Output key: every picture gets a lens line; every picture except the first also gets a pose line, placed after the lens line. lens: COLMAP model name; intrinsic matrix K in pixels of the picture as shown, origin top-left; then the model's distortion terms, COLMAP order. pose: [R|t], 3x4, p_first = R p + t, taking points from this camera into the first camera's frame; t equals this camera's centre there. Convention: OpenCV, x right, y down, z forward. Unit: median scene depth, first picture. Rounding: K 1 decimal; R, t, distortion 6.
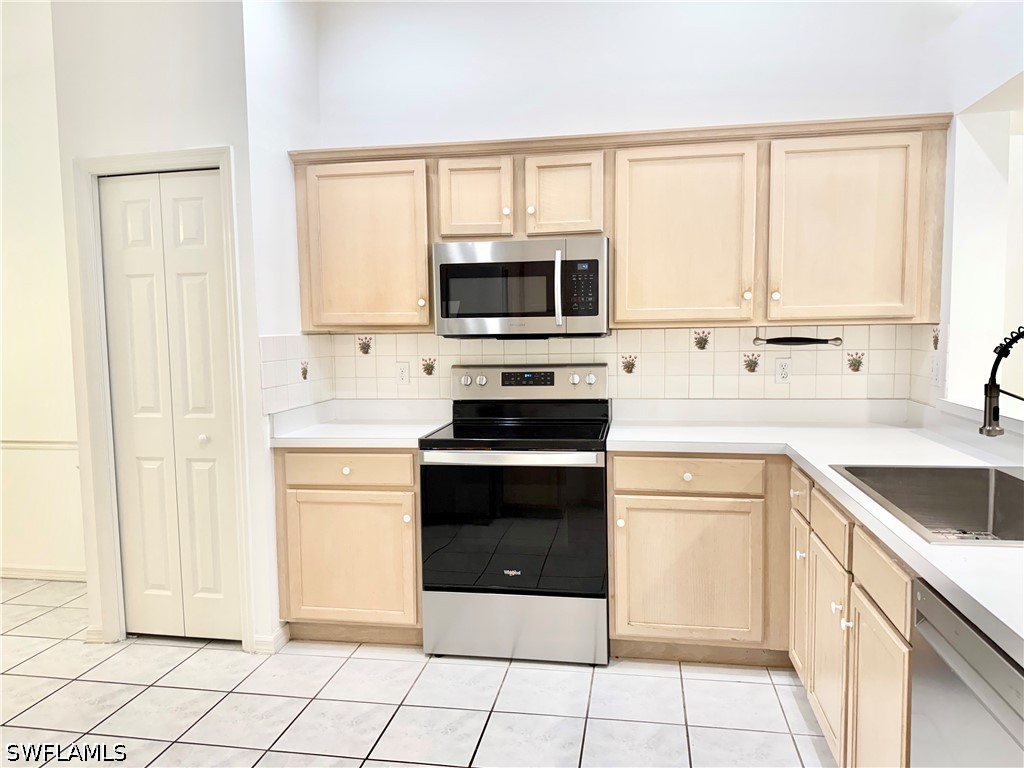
lens RADIAL K [[719.7, 0, 512.0], [0, 719.7, 384.0], [0, 0, 1]] dist [0.097989, -0.164931]
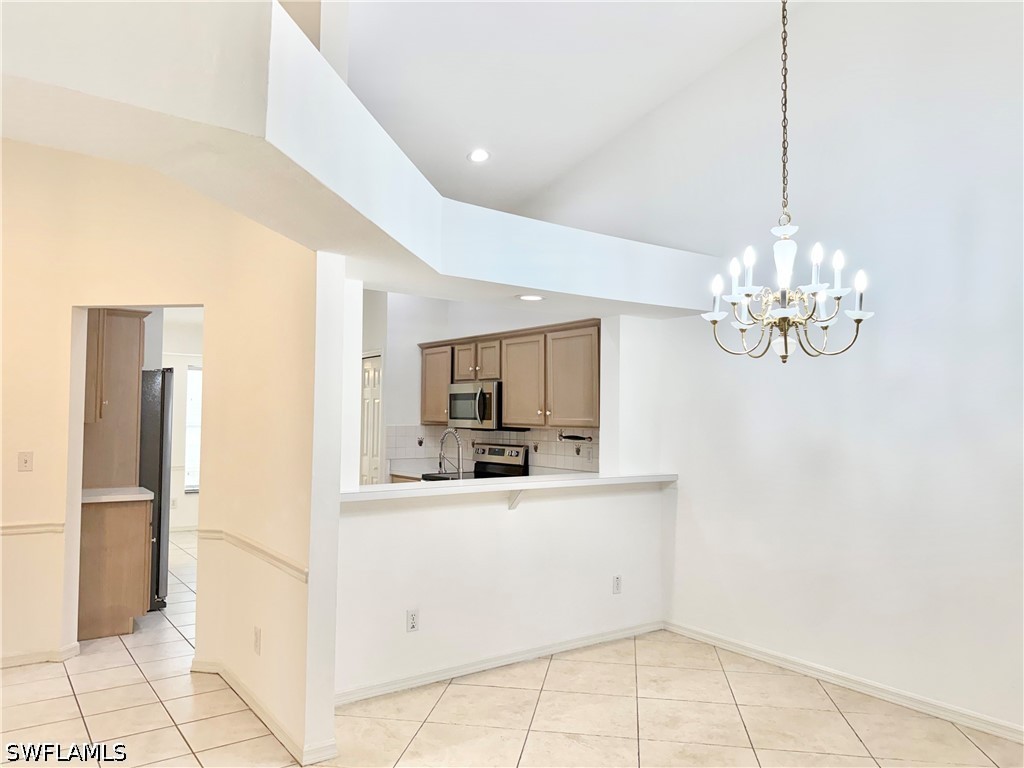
lens RADIAL K [[736.6, 0, 511.7], [0, 736.6, 386.9], [0, 0, 1]] dist [0.043929, -0.061062]
pose [[0.723218, -0.003221, -0.690612, 1.518651], [-0.076146, 0.993520, -0.084375, -0.017986], [0.686409, 0.113608, 0.718287, -0.426294]]
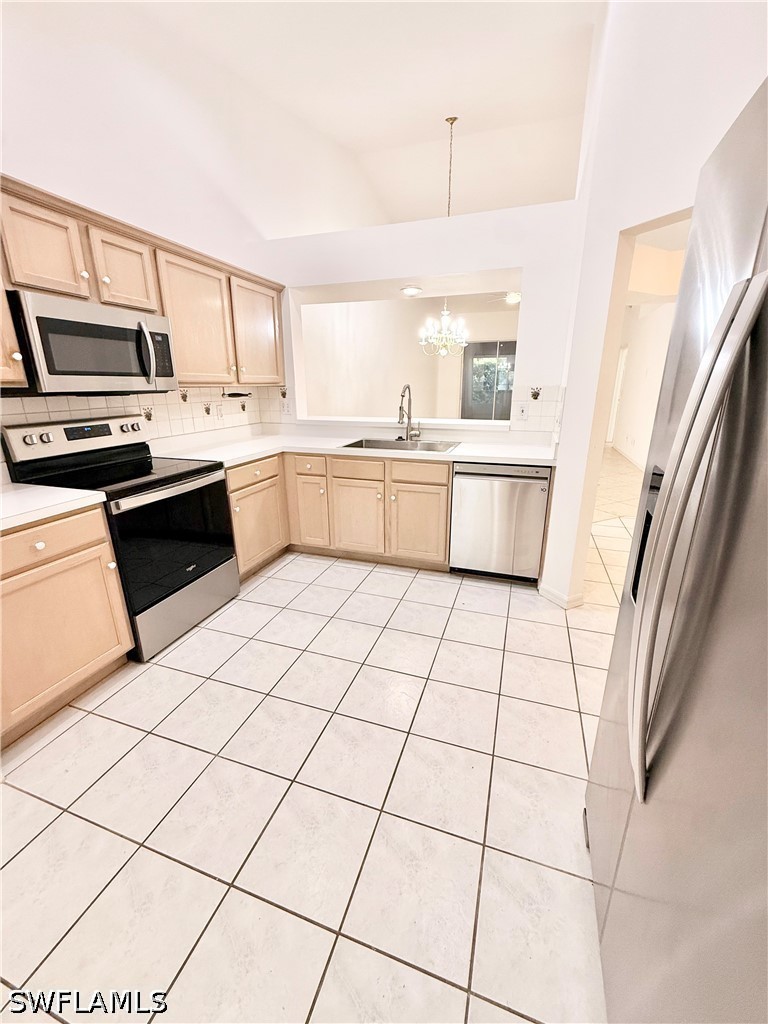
lens RADIAL K [[410.7, 0, 386.2], [0, 410.7, 509.7], [0, 0, 1]] dist [0.001099, -0.000068]
pose [[0.147428, -0.276392, 0.949670, -0.620795], [0.079949, 0.960350, 0.267089, -0.027417], [-0.985836, 0.036549, 0.163680, 0.457971]]
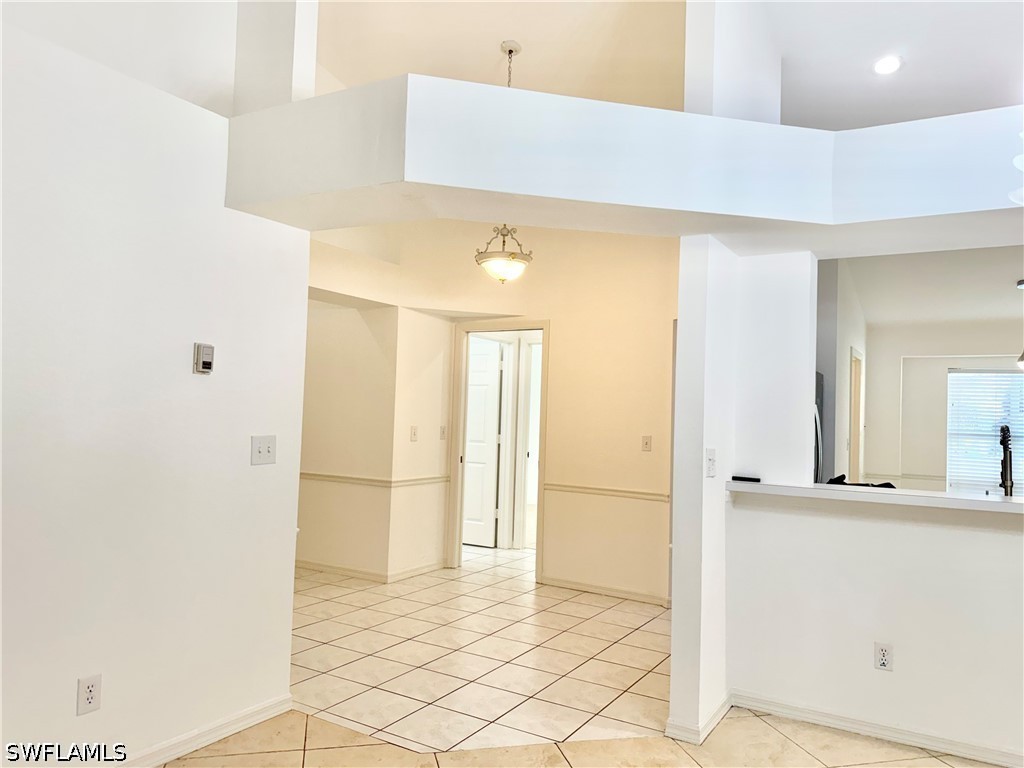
lens RADIAL K [[736.6, 0, 511.7], [0, 736.6, 386.9], [0, 0, 1]] dist [0.043929, -0.061062]
pose [[-0.347799, -0.027625, -0.937162, 1.676570], [-0.102865, 0.994656, 0.008856, -0.043400], [0.931909, 0.099481, -0.348781, 0.256027]]
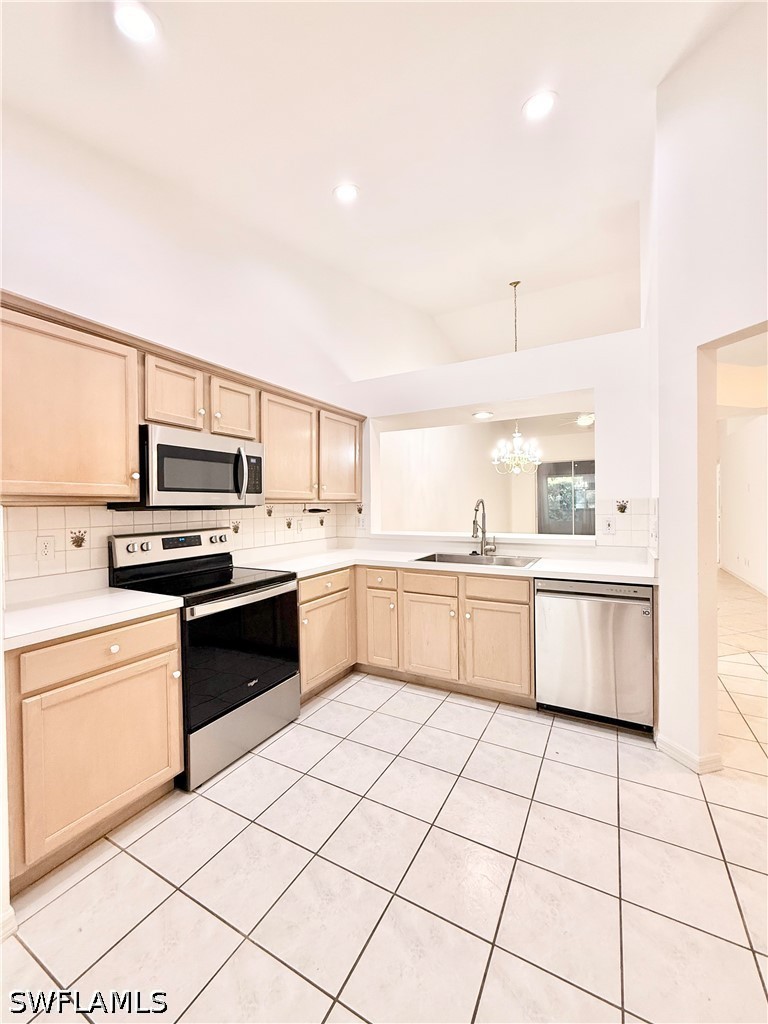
lens RADIAL K [[410.7, 0, 386.2], [0, 410.7, 509.7], [0, 0, 1]] dist [0.001099, -0.000068]
pose [[0.318728, -0.000060, 0.947846, -0.595480], [0.082850, 0.996174, -0.027797, -0.015268], [-0.944218, 0.087389, 0.317514, 0.462742]]
